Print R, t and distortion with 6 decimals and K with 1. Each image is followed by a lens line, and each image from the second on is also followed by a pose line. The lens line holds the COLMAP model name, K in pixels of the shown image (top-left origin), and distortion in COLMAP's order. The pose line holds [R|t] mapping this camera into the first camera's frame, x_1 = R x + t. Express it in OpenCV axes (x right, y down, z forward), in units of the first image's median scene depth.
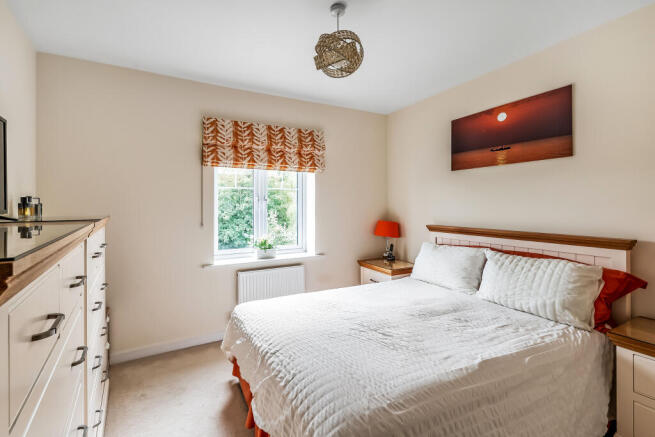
lens RADIAL K [[298.8, 0, 328.0], [0, 298.8, 205.5], [0, 0, 1]] dist [0.000696, 0.000057]
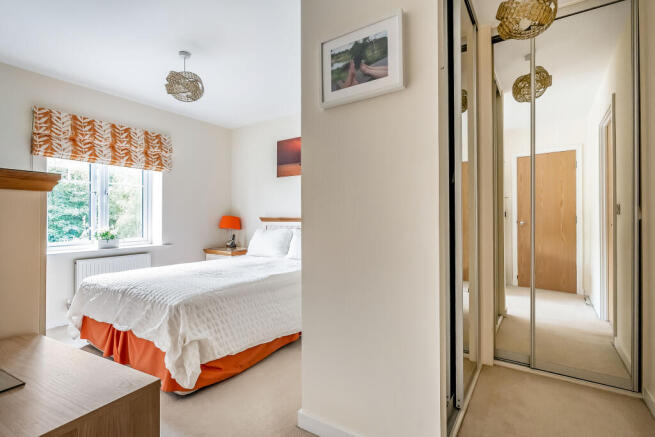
lens RADIAL K [[302.0, 0, 343.3], [0, 302.0, 217.6], [0, 0, 1]] dist [-0.001221, -0.000294]
pose [[0.871180, 0.004184, 0.490946, -0.006729], [-0.001448, 0.999981, -0.005953, 0.077504], [-0.490962, 0.004475, 0.871170, -0.367641]]
